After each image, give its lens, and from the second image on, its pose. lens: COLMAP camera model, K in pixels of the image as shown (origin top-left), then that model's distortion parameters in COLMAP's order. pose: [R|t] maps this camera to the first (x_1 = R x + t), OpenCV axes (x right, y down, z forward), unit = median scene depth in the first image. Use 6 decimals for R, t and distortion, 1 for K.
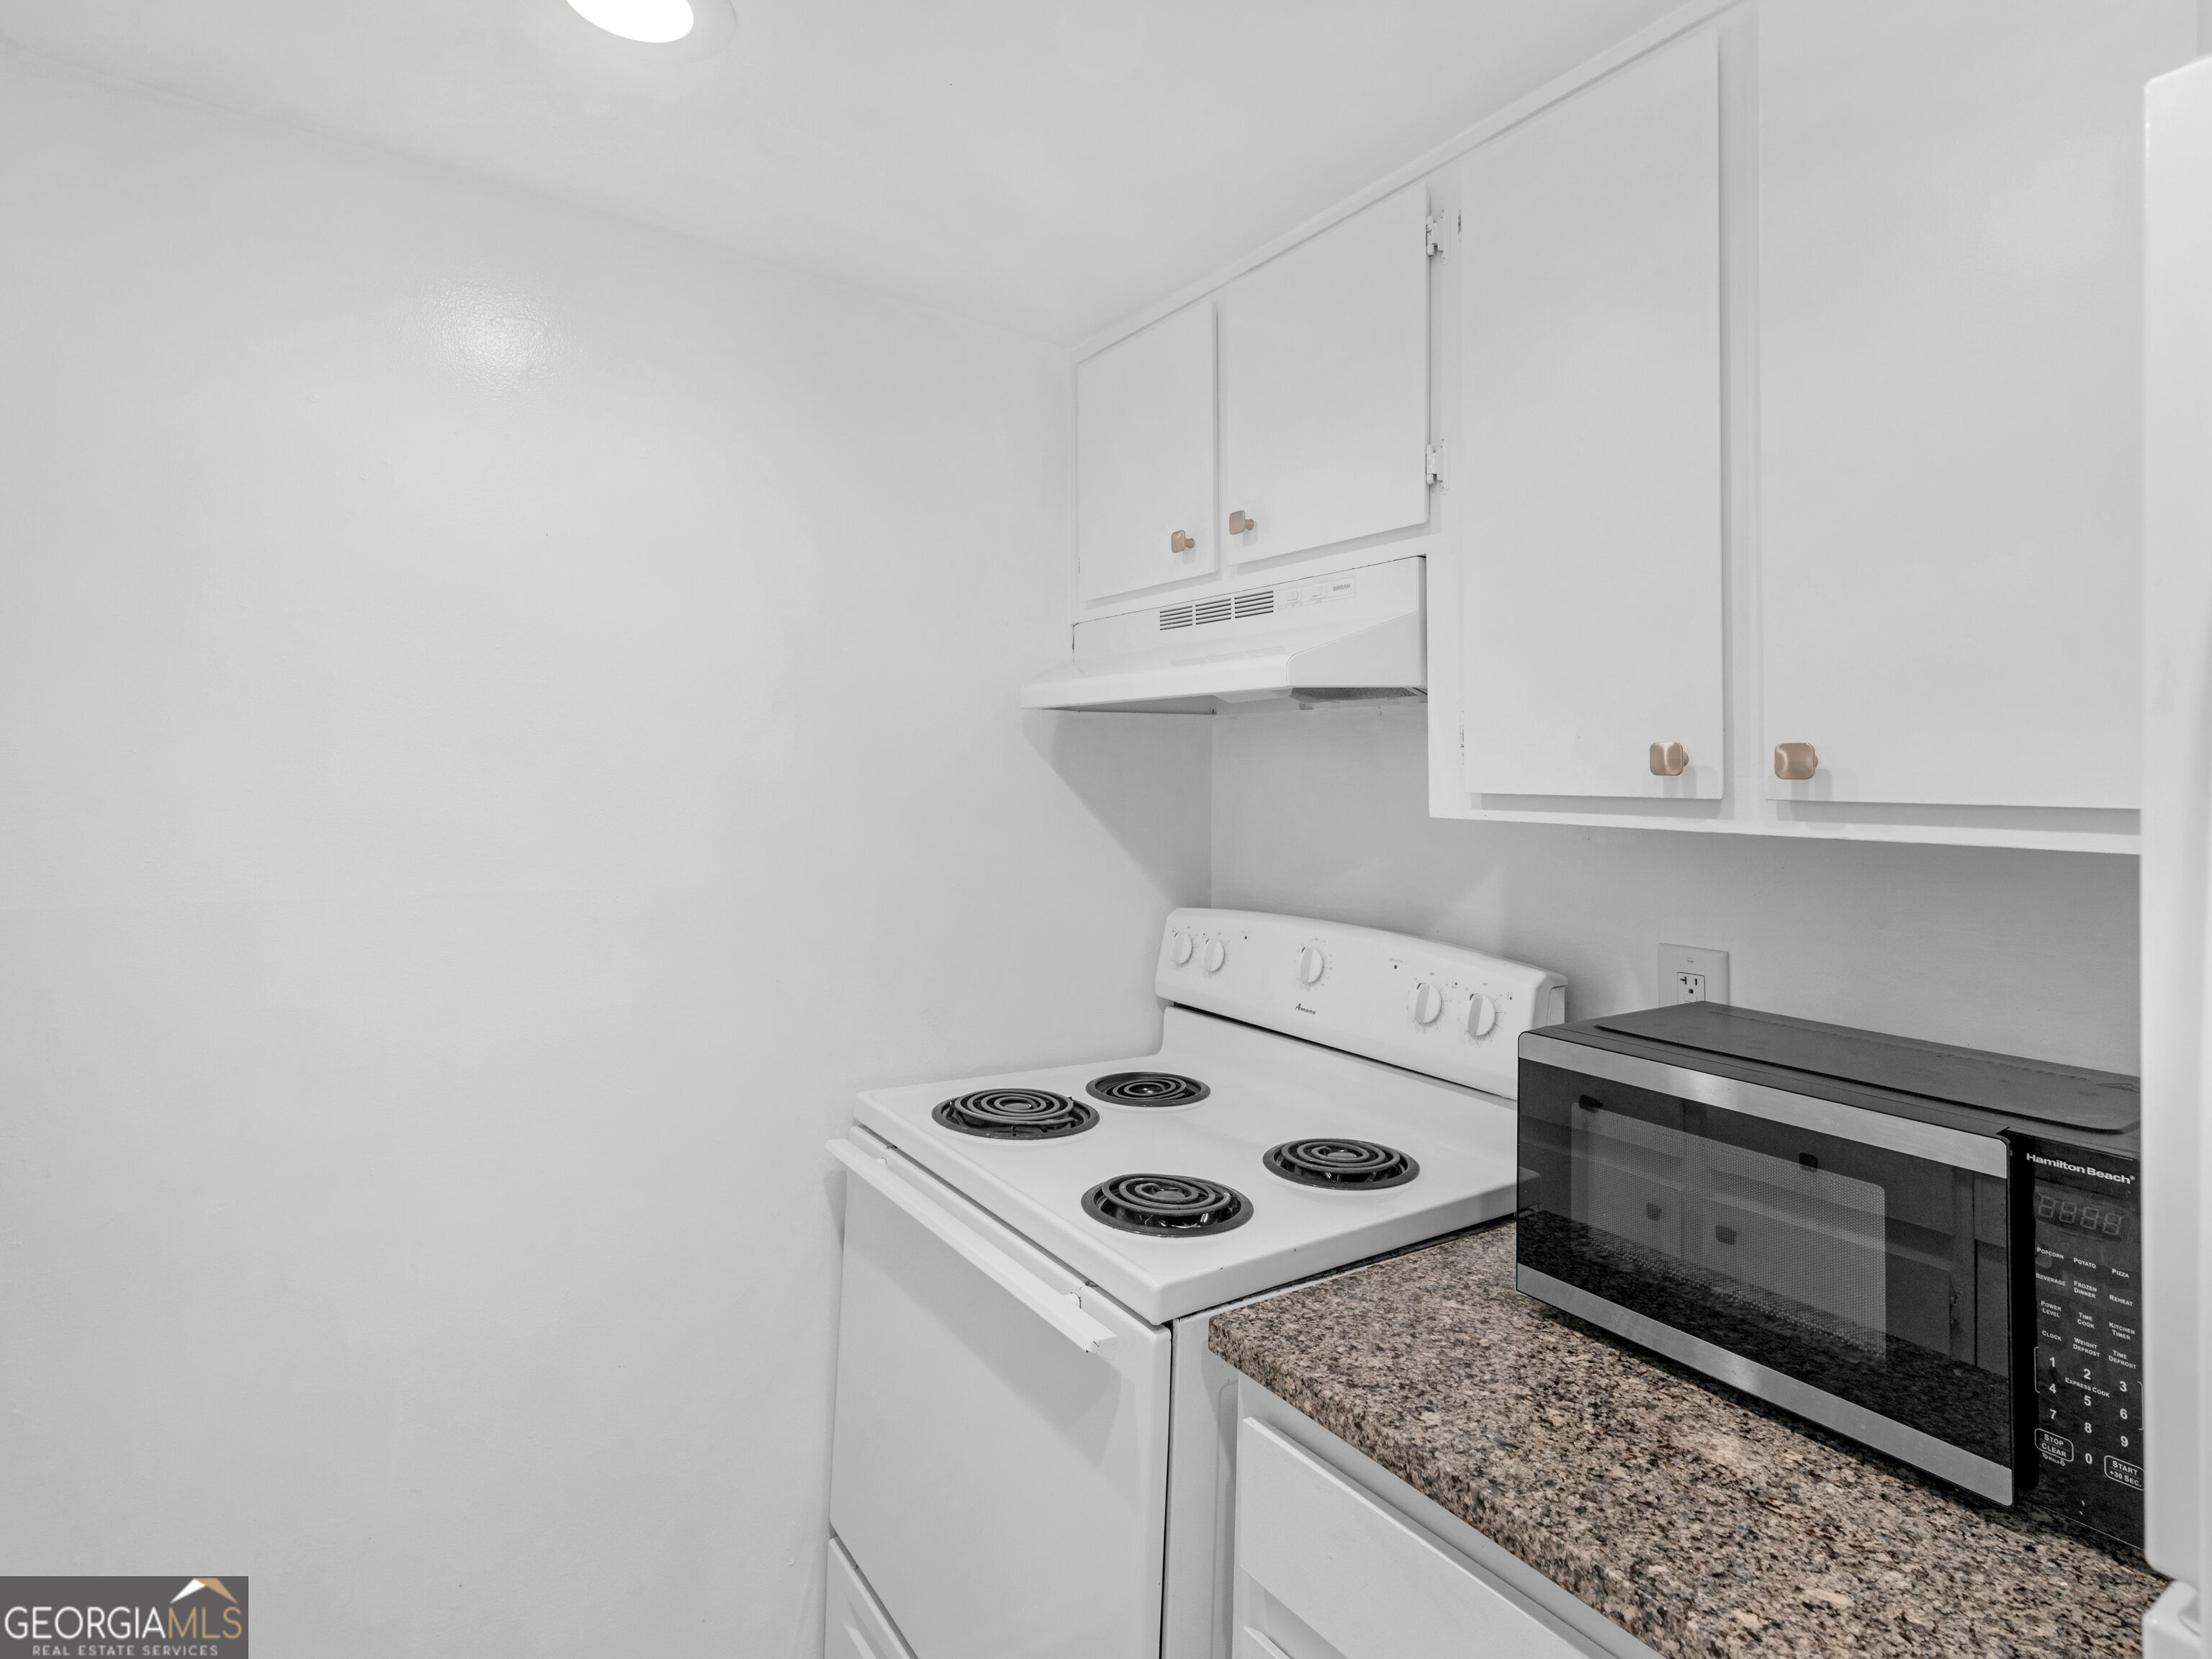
lens RADIAL K [[1130.9, 0, 1090.3], [0, 1130.9, 746.4], [0, 0, 1]] dist [0.010032, -0.000824]
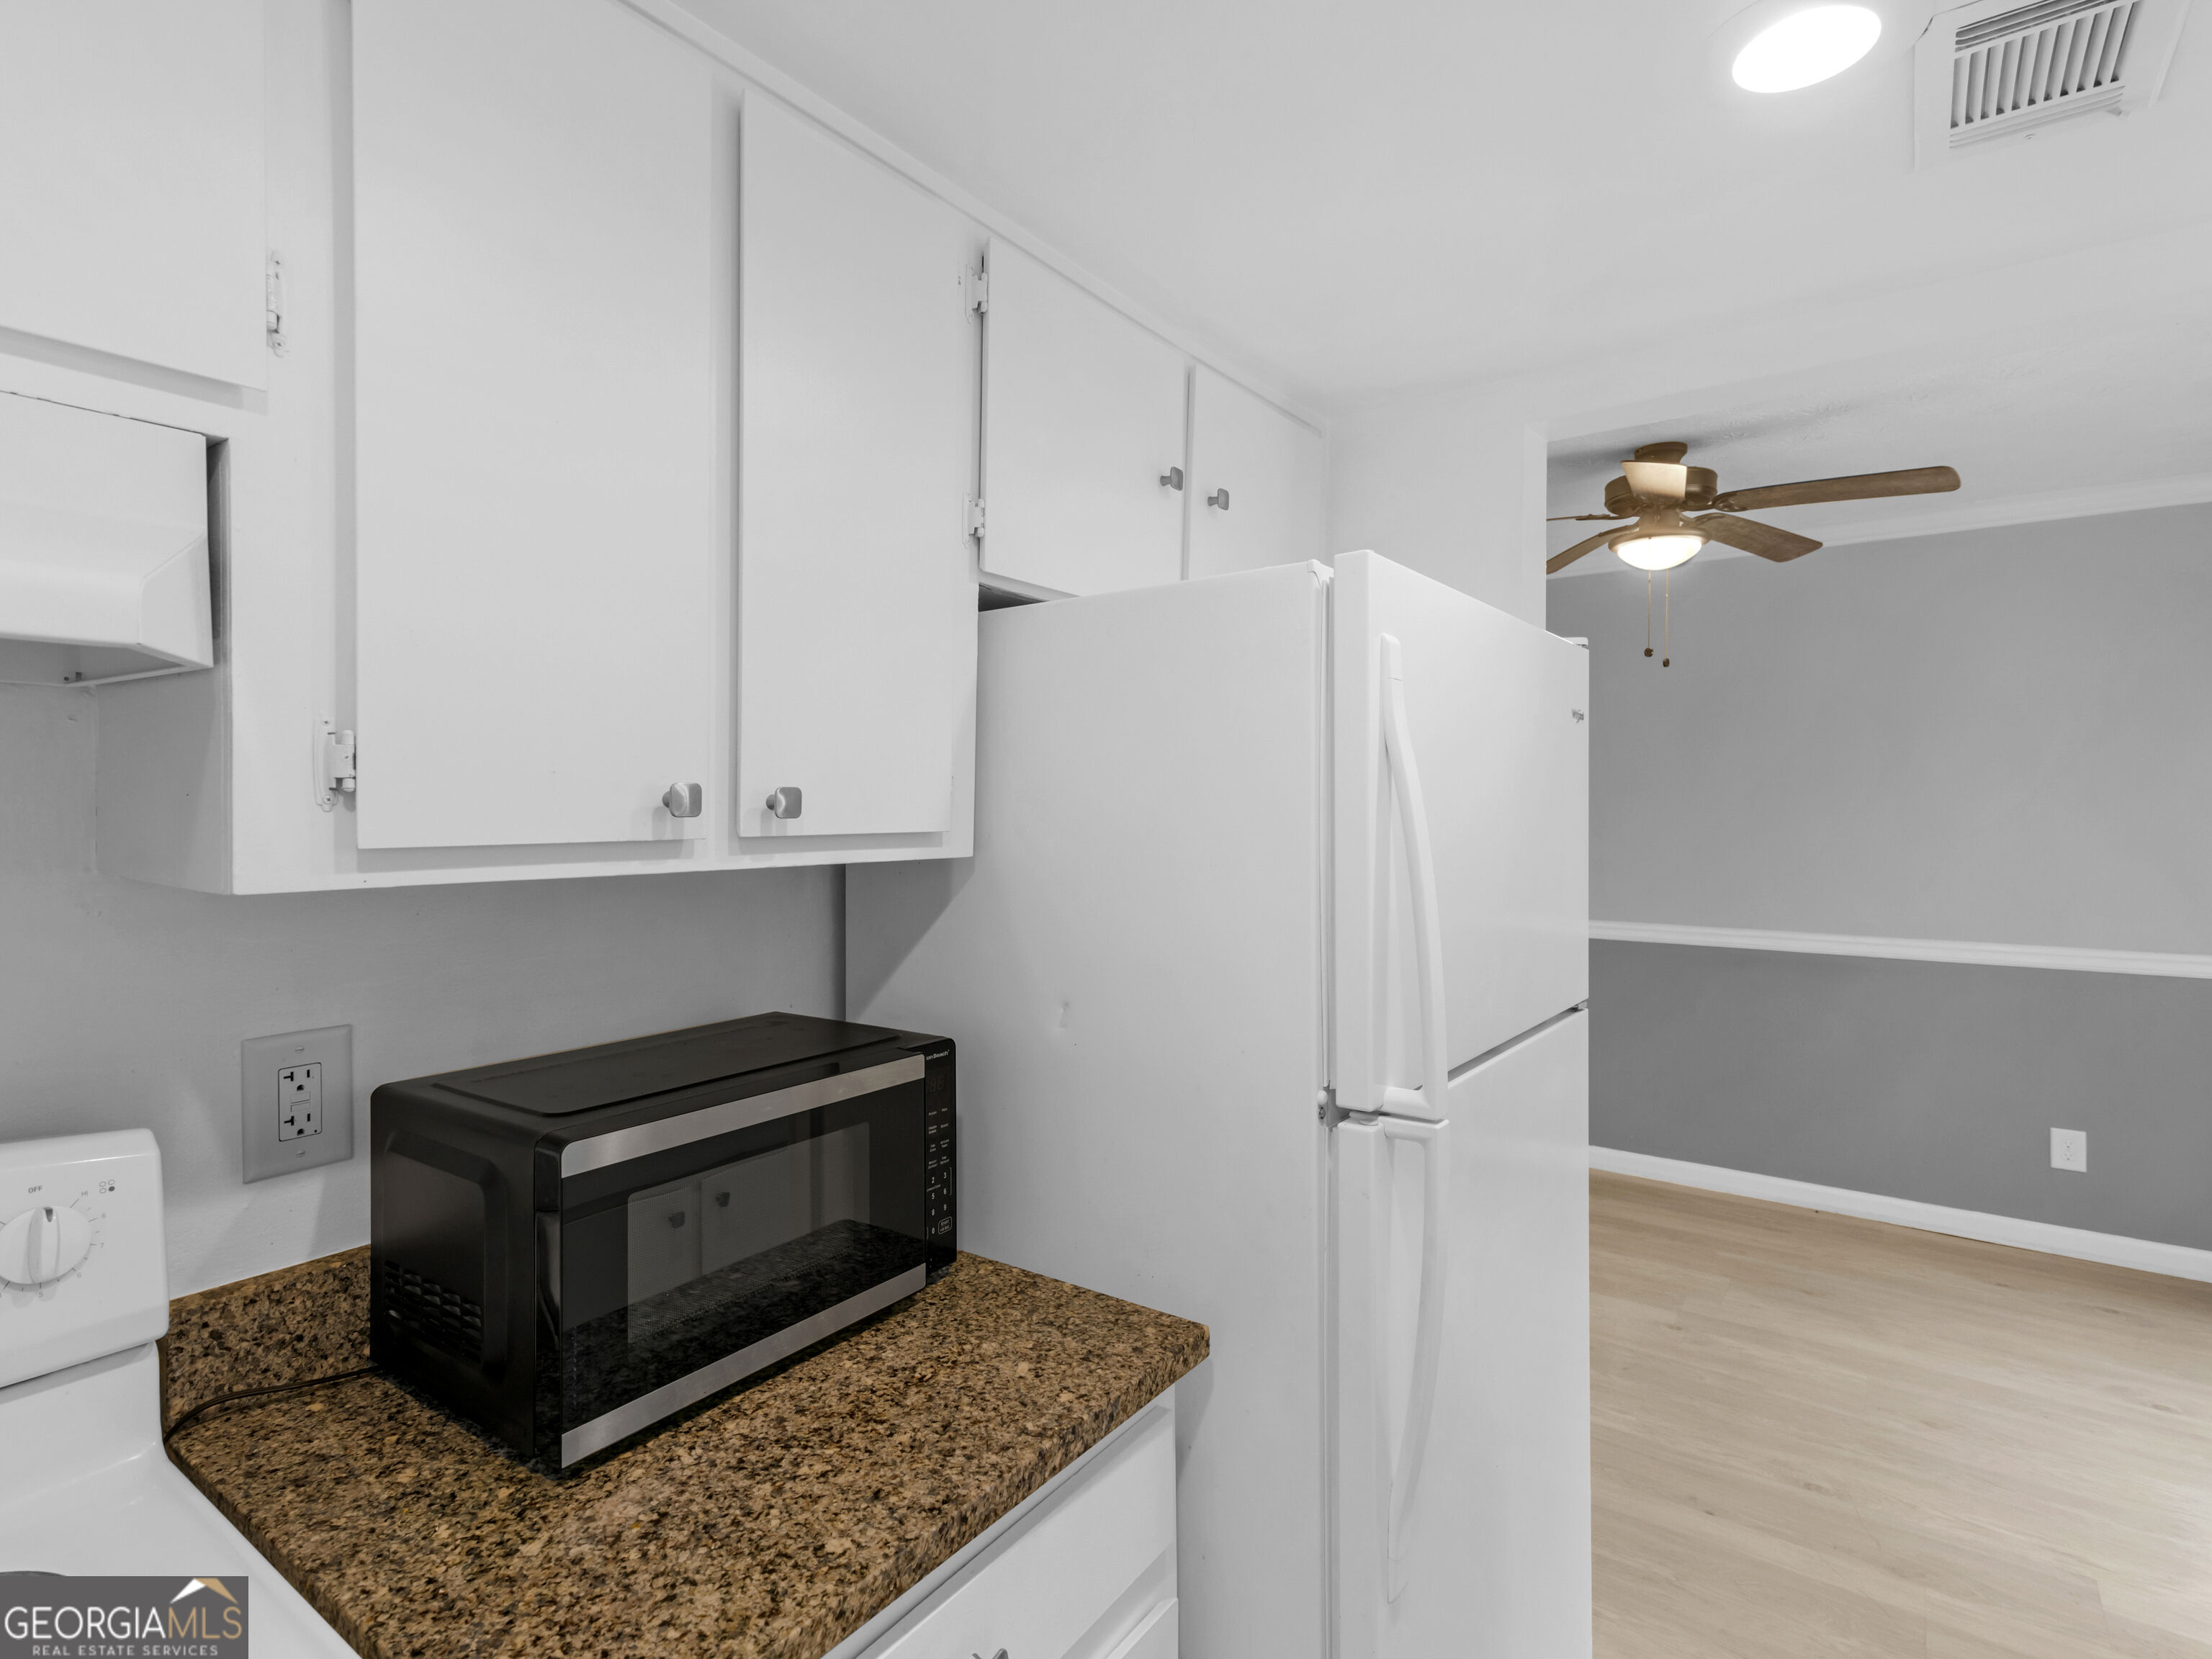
lens RADIAL K [[1130.9, 0, 1108.5], [0, 1130.9, 825.5], [0, 0, 1]] dist [0.010032, -0.000824]
pose [[-0.357585, -0.031493, 0.933349, -0.606493], [-0.029392, 0.999316, 0.022459, 0.000724], [-0.933418, -0.019402, -0.358266, 1.163116]]
